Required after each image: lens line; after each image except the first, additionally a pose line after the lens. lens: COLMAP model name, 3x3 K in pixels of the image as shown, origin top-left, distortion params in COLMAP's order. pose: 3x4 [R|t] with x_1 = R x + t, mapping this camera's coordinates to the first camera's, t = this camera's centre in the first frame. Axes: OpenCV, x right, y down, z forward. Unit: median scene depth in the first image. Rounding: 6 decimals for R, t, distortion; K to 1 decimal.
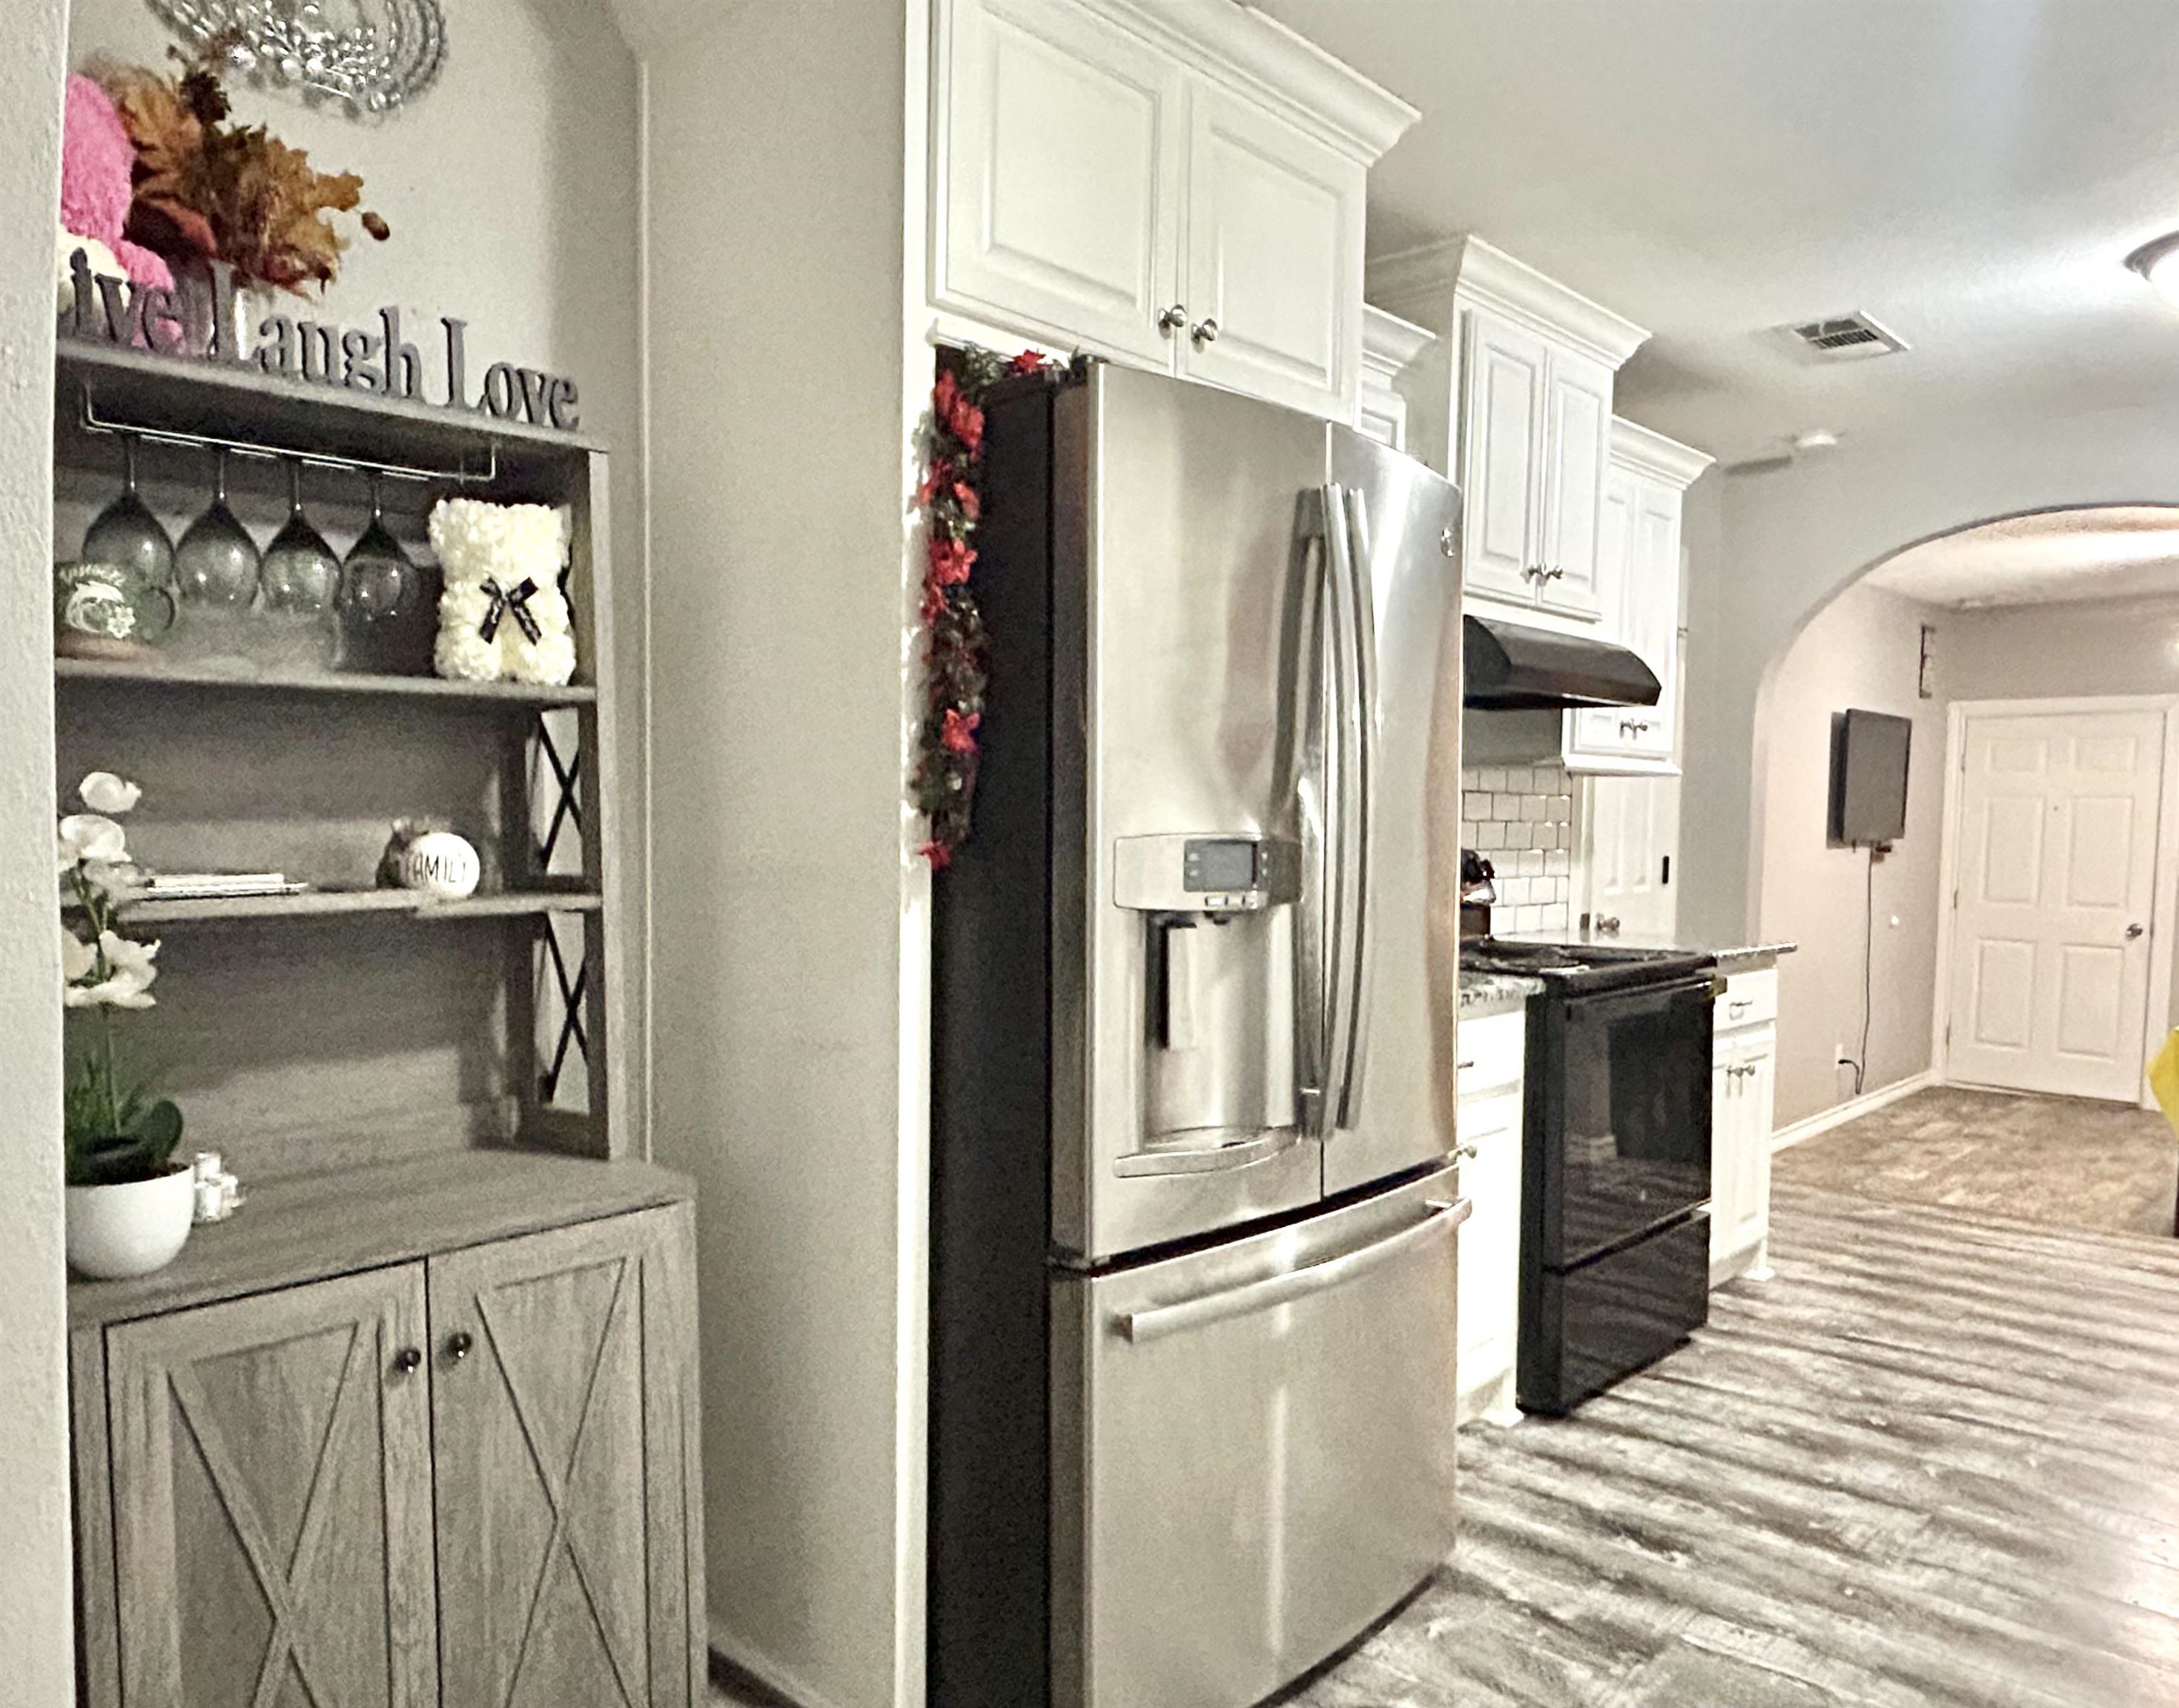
lens RADIAL K [[1583.9, 0, 1006.6], [0, 1583.9, 902.0], [0, 0, 1]] dist [-0.003355, -0.000743]
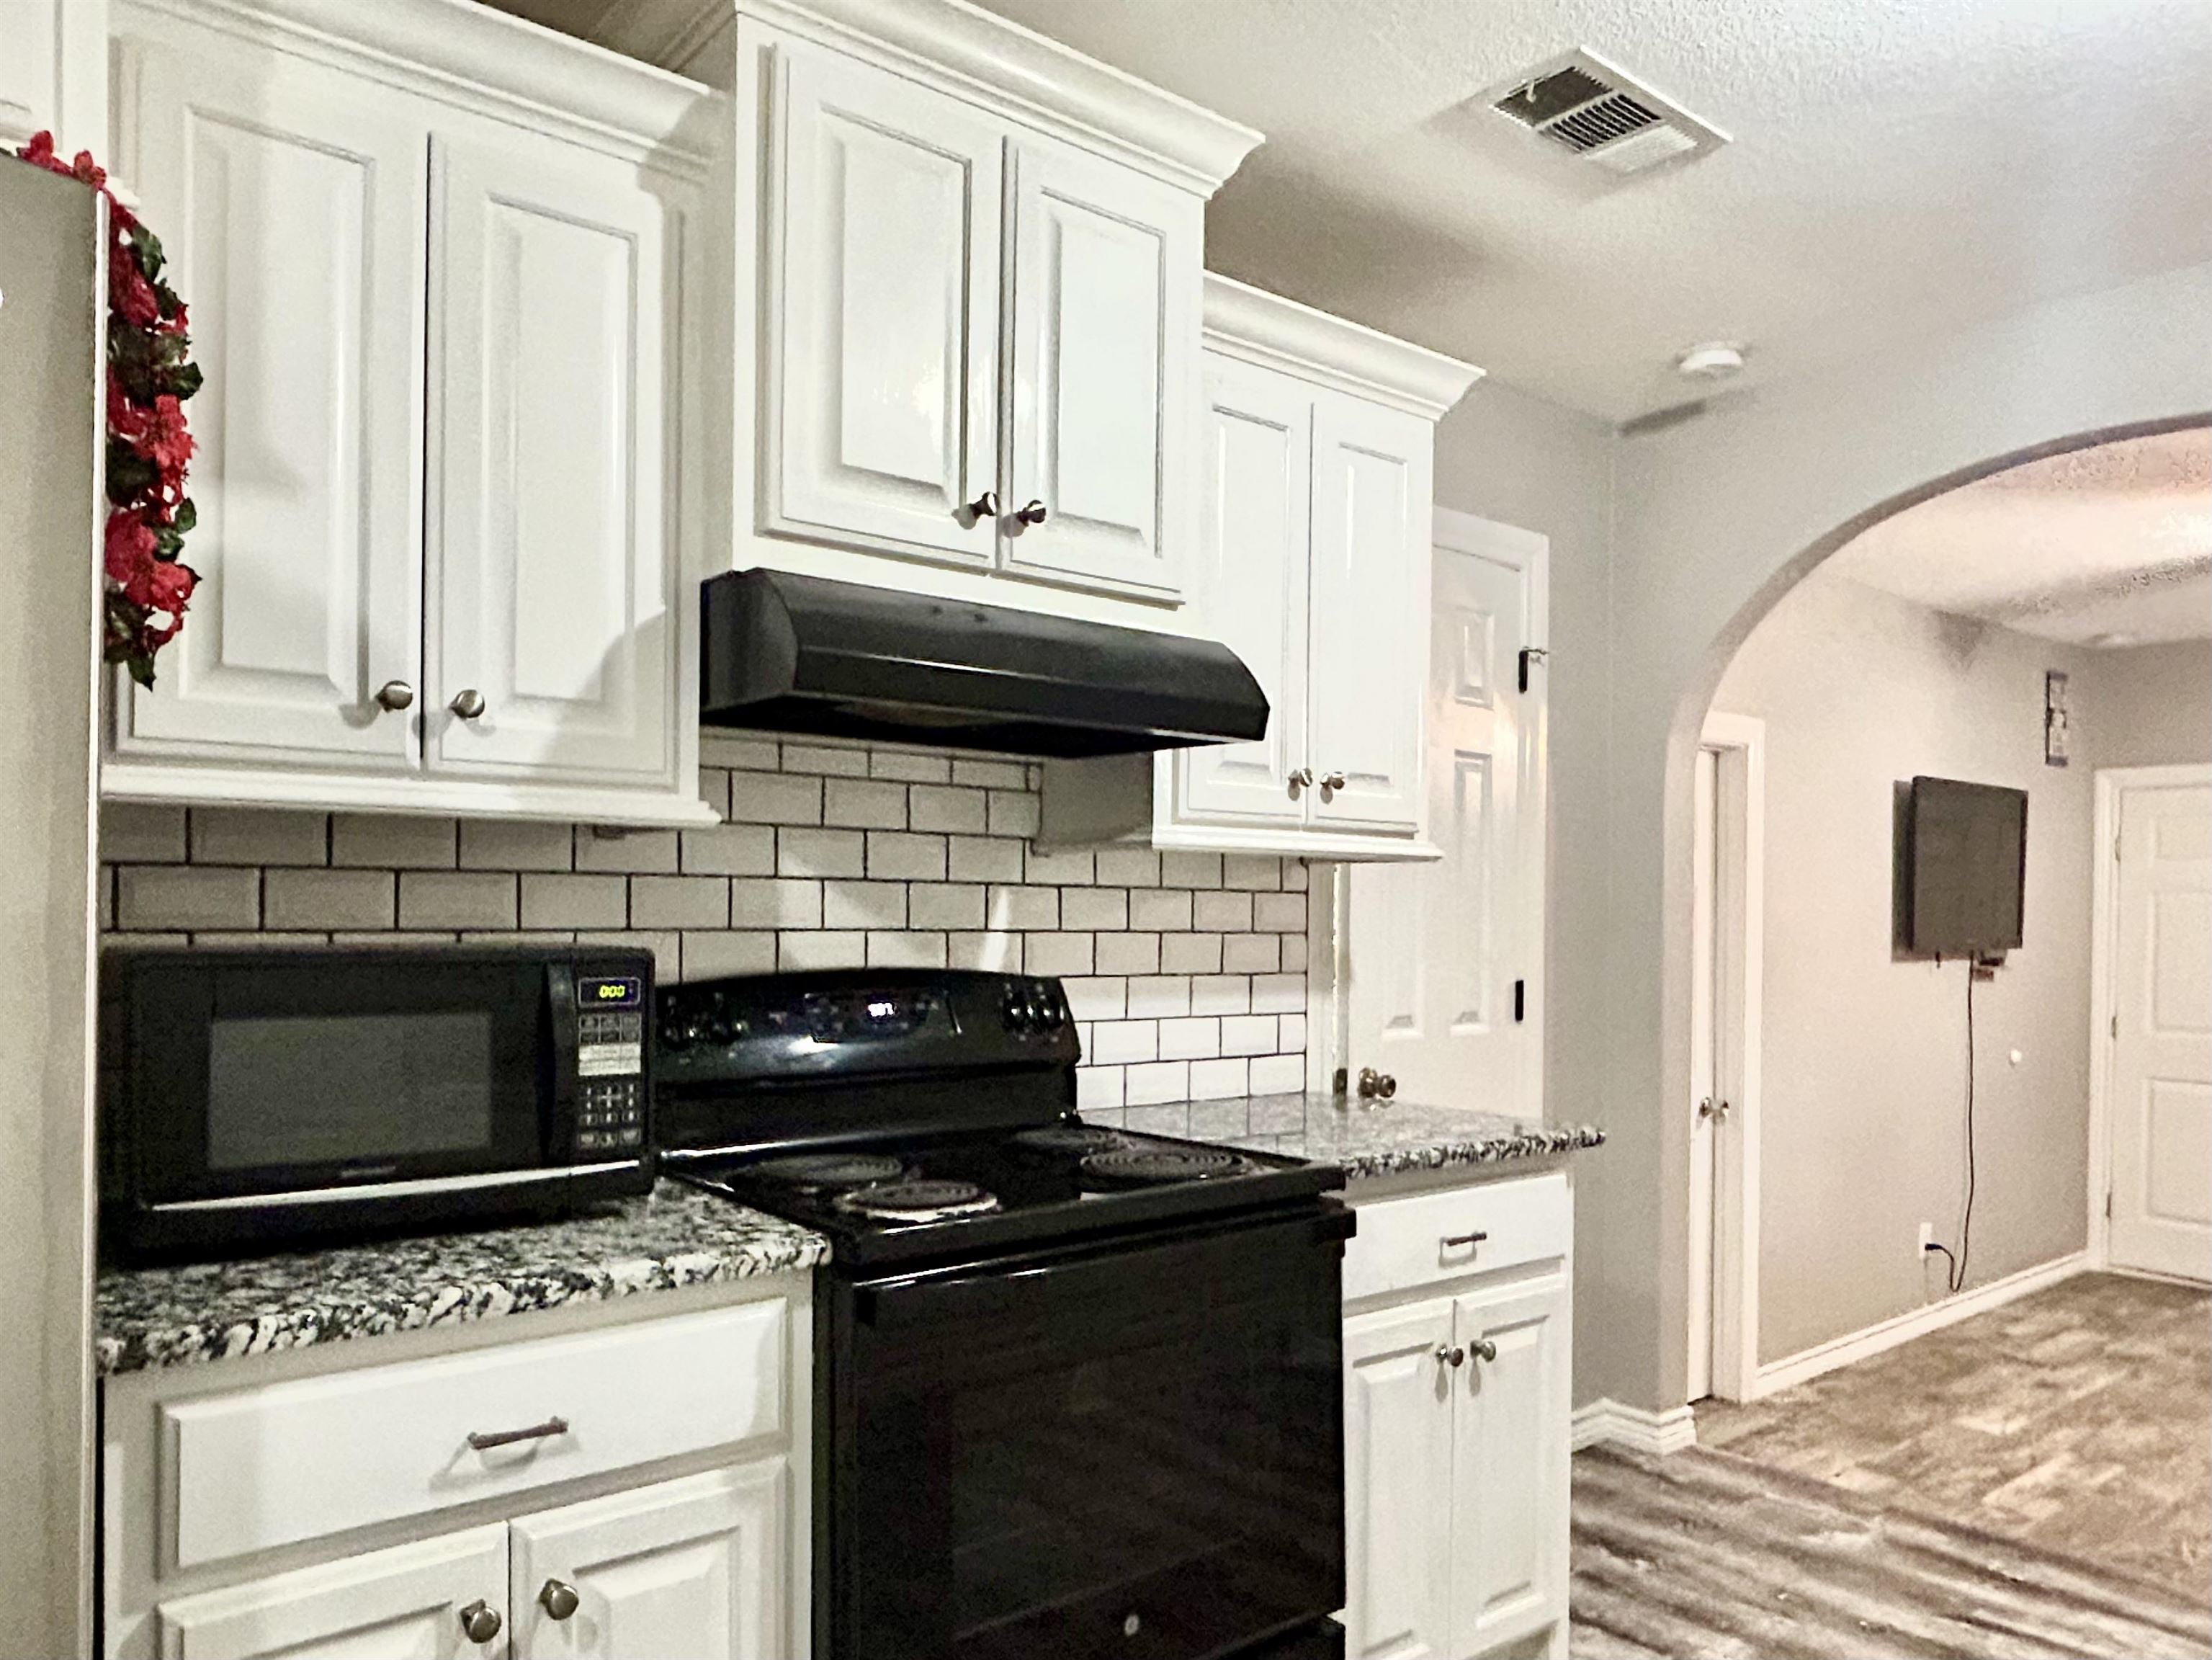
lens RADIAL K [[1498.2, 0, 1054.8], [0, 1498.2, 917.5], [0, 0, 1]] dist [0.006552, -0.008385]
pose [[0.989897, -0.002663, -0.141766, 0.284115], [-0.005125, 0.998498, -0.054541, -0.017975], [0.141699, 0.054716, 0.988397, 0.300411]]
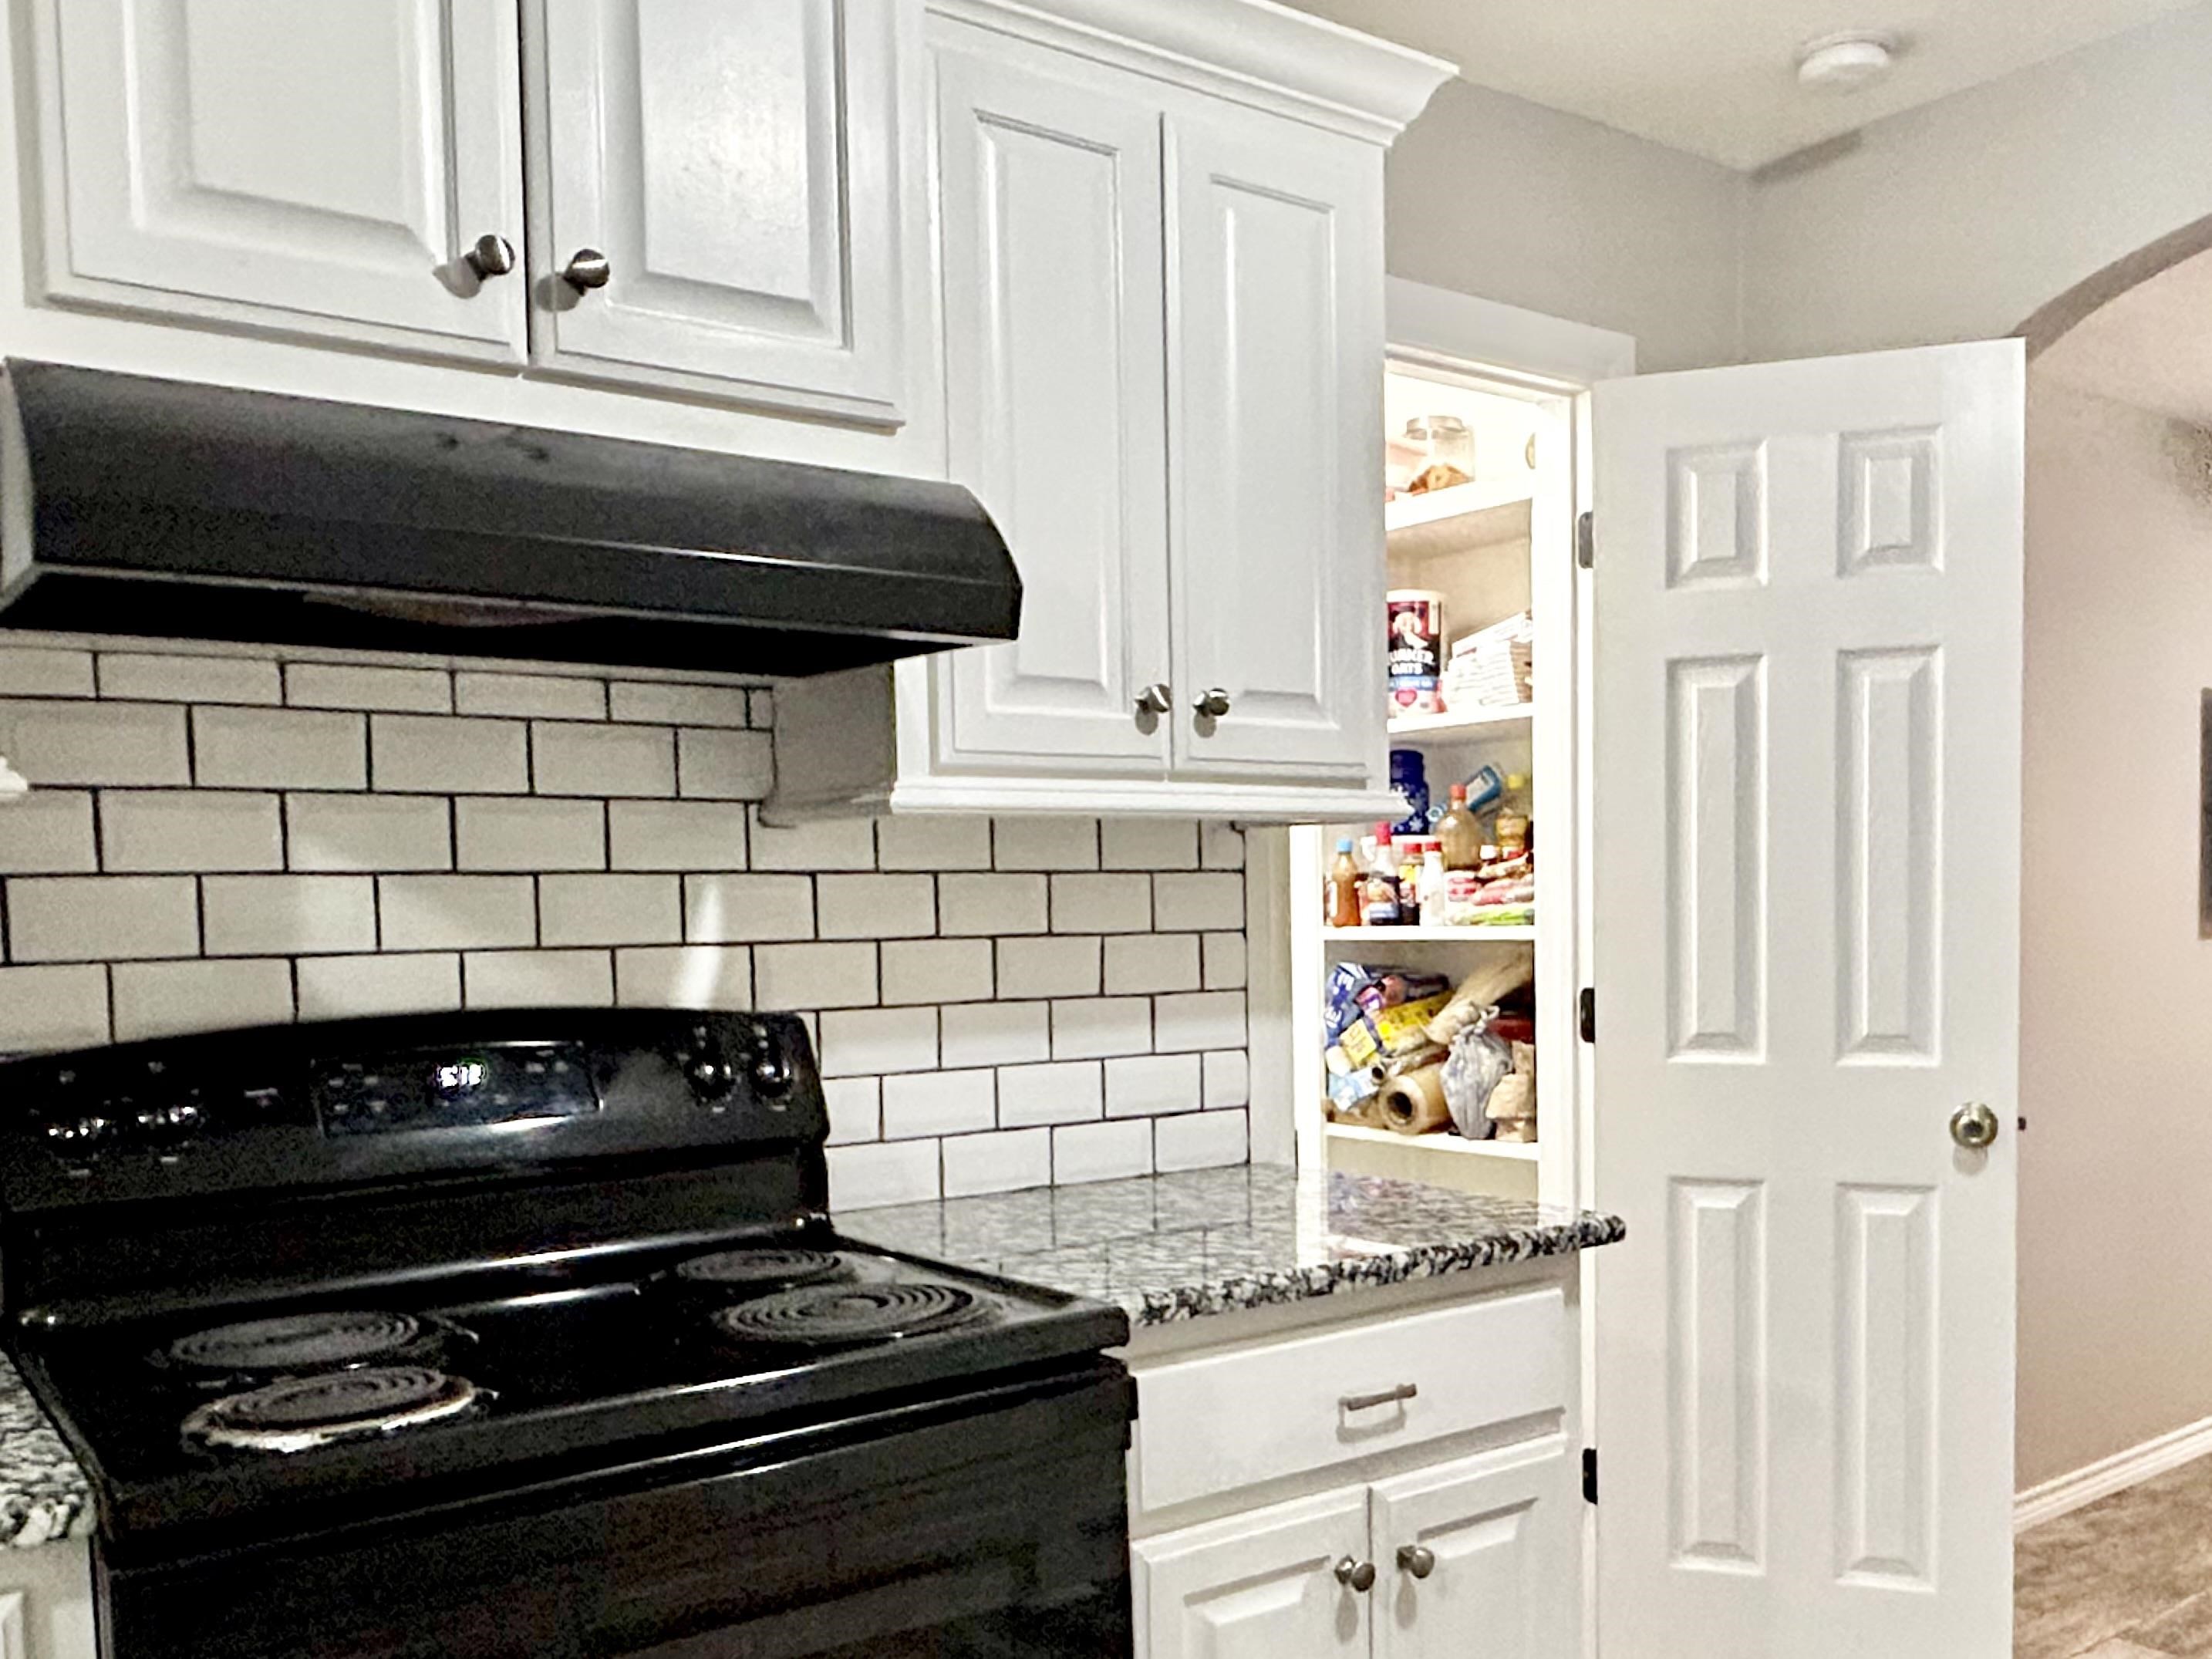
lens RADIAL K [[1986.4, 0, 1187.3], [0, 1986.4, 1010.3], [0, 0, 1]] dist [0.007554, -0.010167]
pose [[0.991816, -0.022451, -0.125687, 0.349232], [0.022567, 0.999745, -0.000499, -0.023357], [0.125666, -0.002341, 0.992070, 0.368410]]
